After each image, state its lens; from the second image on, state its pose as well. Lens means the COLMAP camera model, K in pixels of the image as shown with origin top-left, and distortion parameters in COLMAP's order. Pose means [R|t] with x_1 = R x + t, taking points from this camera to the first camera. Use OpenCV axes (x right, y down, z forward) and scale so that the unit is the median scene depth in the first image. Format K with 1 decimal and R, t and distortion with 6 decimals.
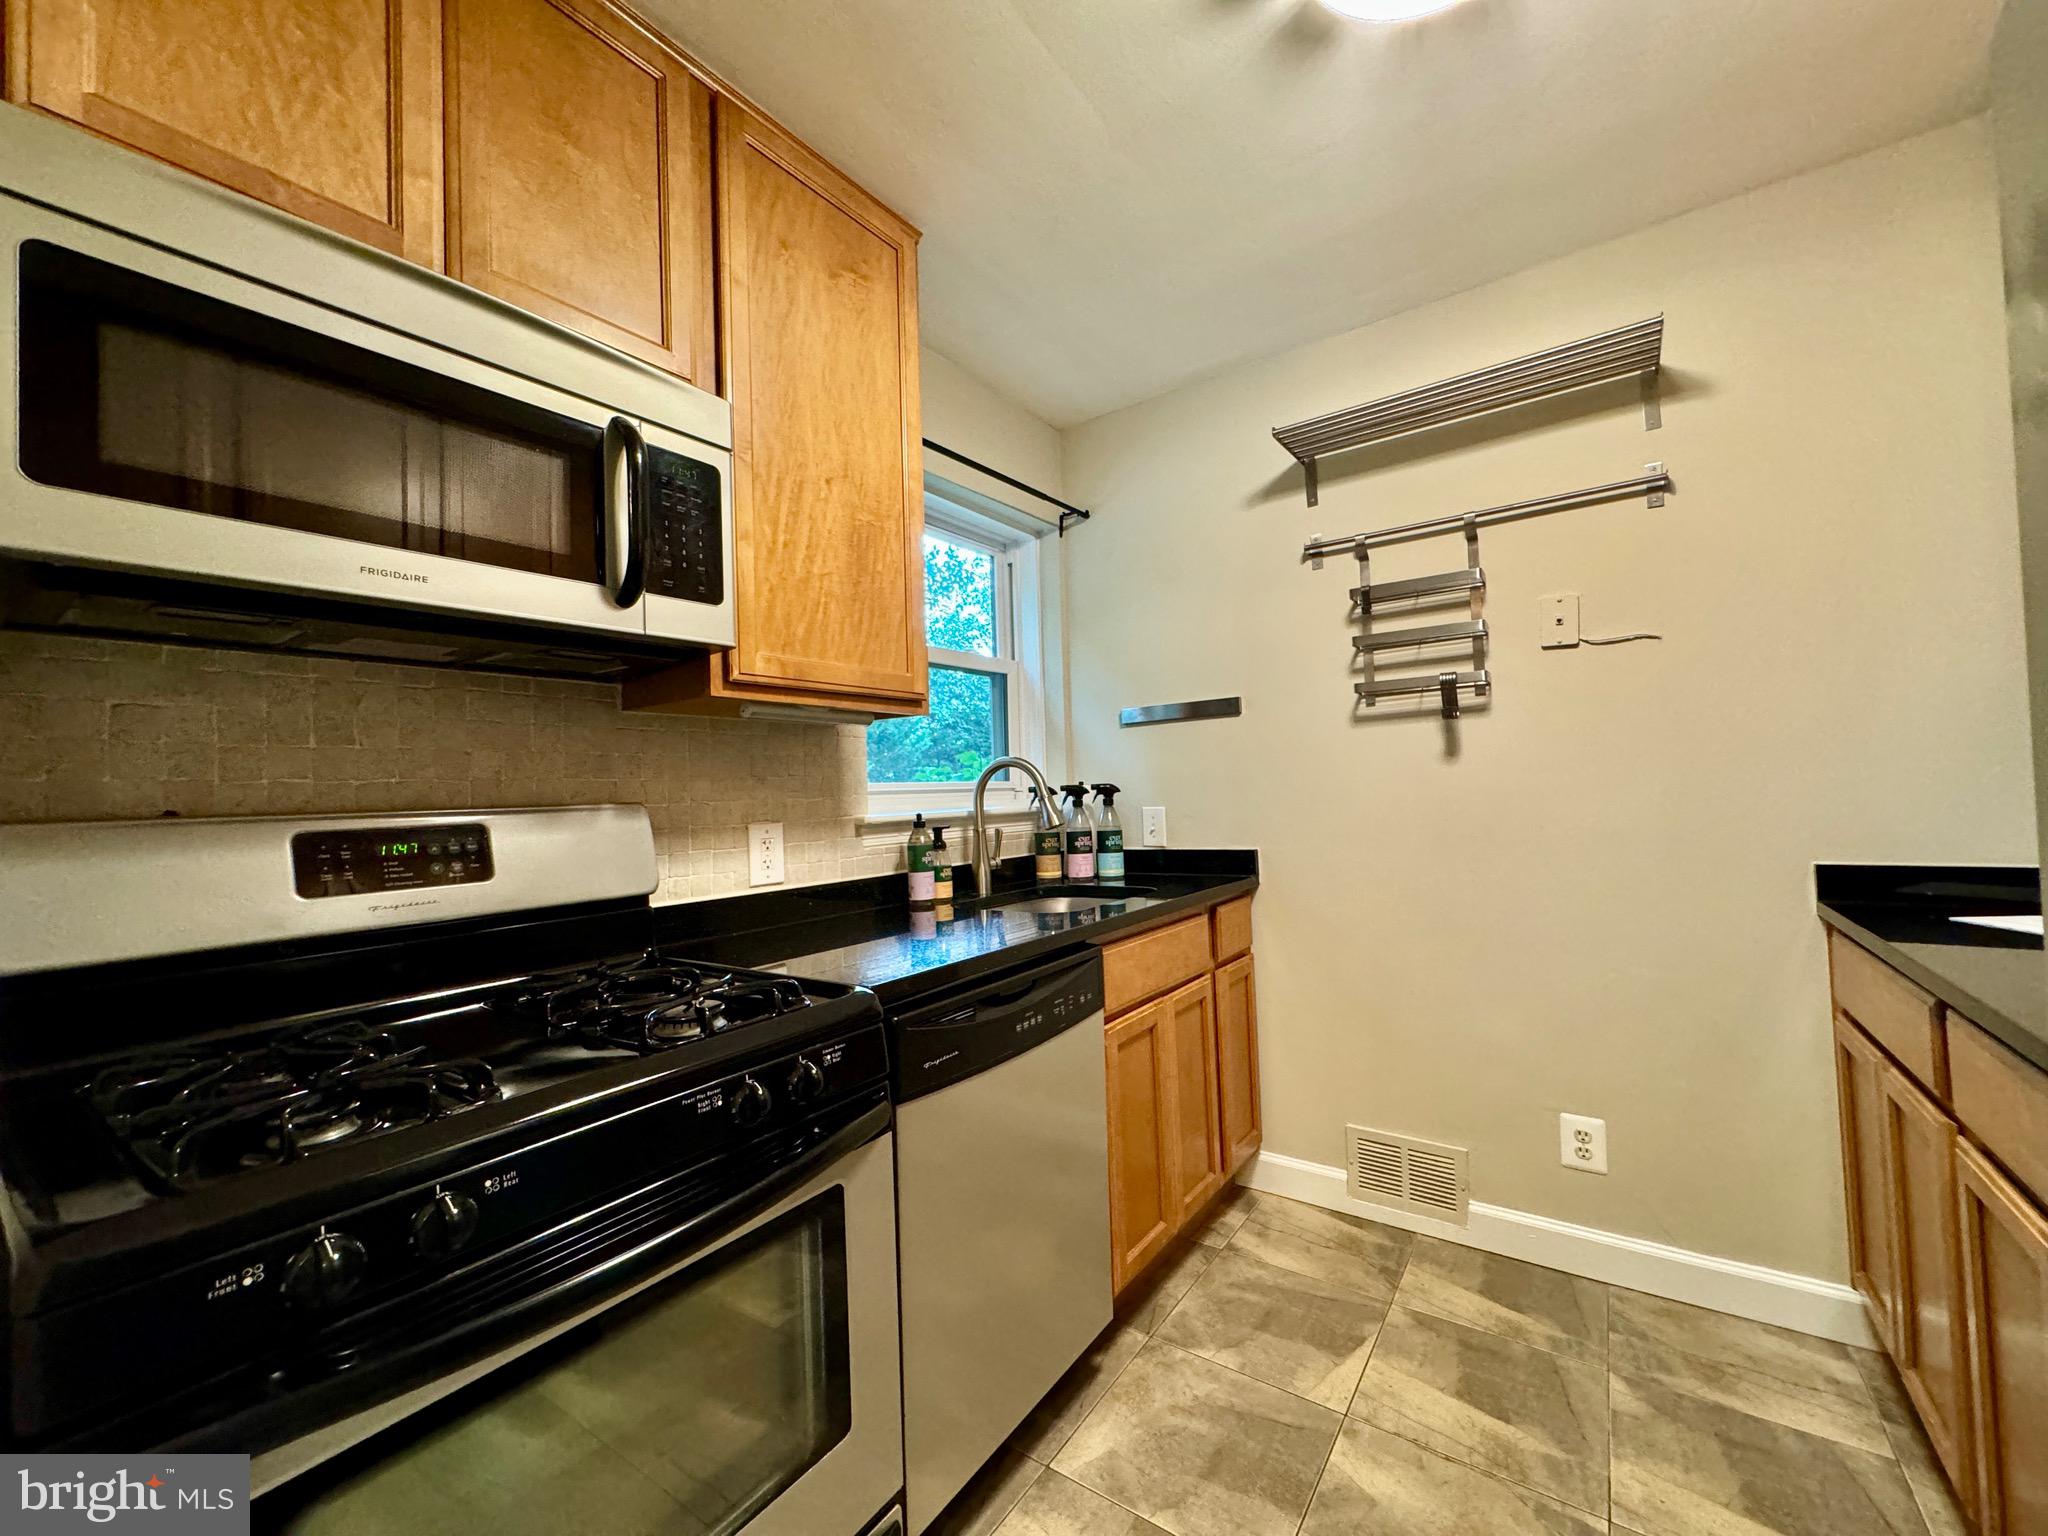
lens RADIAL K [[816.2, 0, 1021.6], [0, 816.2, 765.8], [0, 0, 1]] dist [-0.002685, 0.000739]
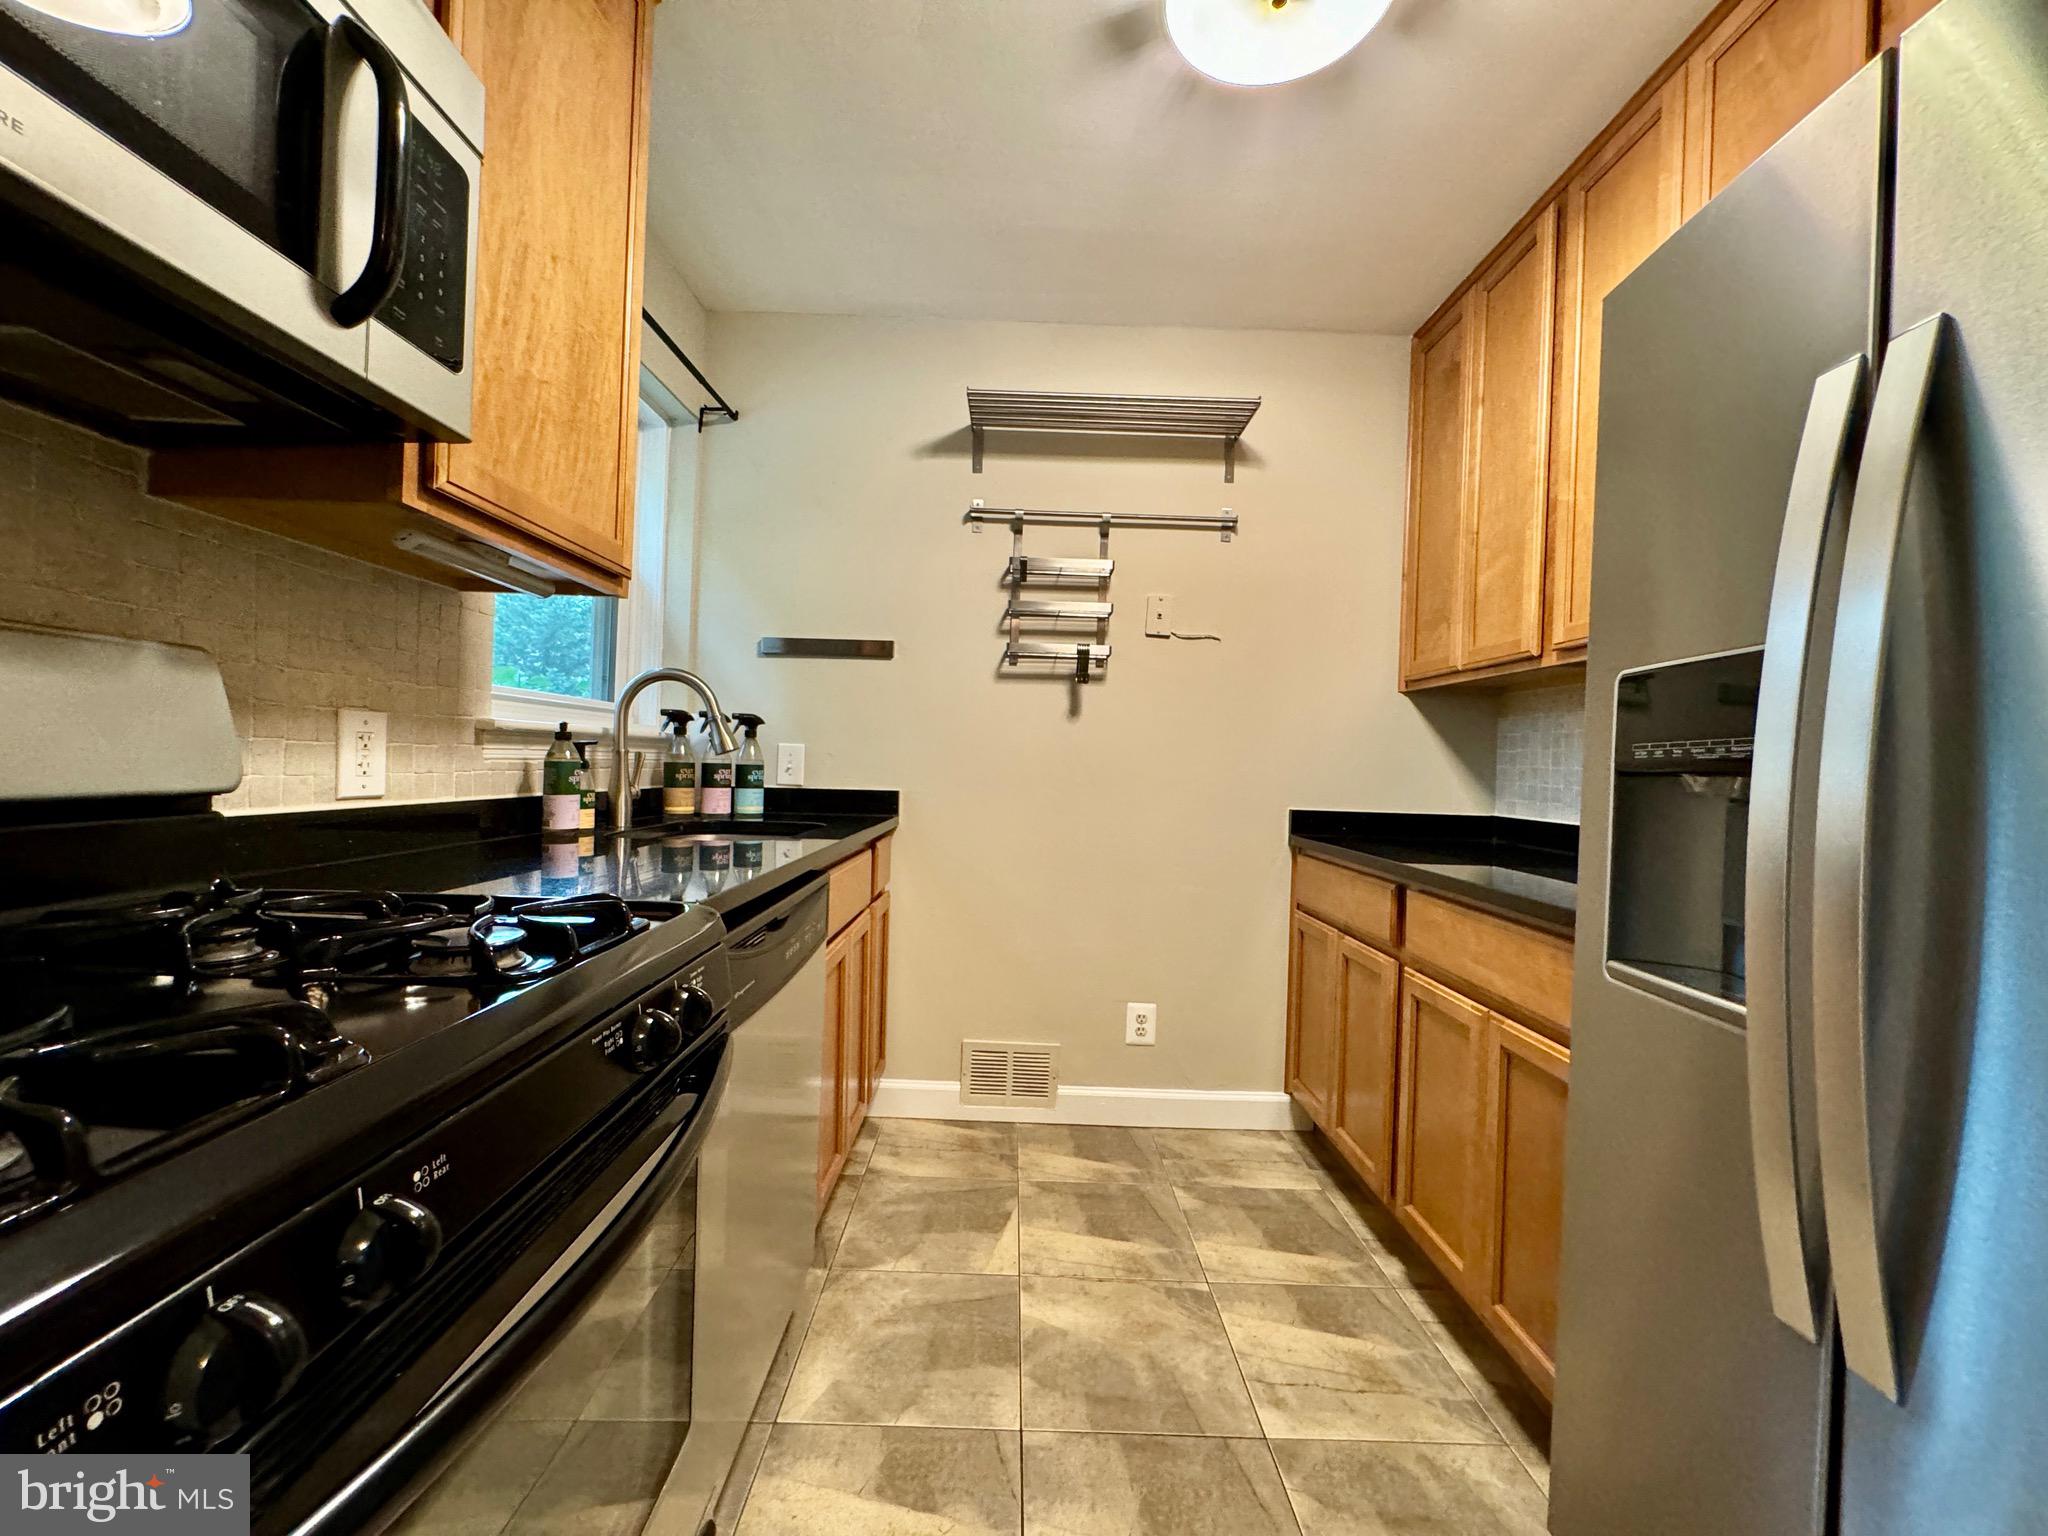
lens RADIAL K [[816.2, 0, 1023.3], [0, 816.2, 765.5], [0, 0, 1]] dist [-0.002685, 0.000739]
pose [[0.806482, 0.059991, 0.588208, -0.260801], [-0.082175, 0.996557, 0.011030, 0.061963], [-0.585521, -0.057232, 0.808635, 0.098309]]
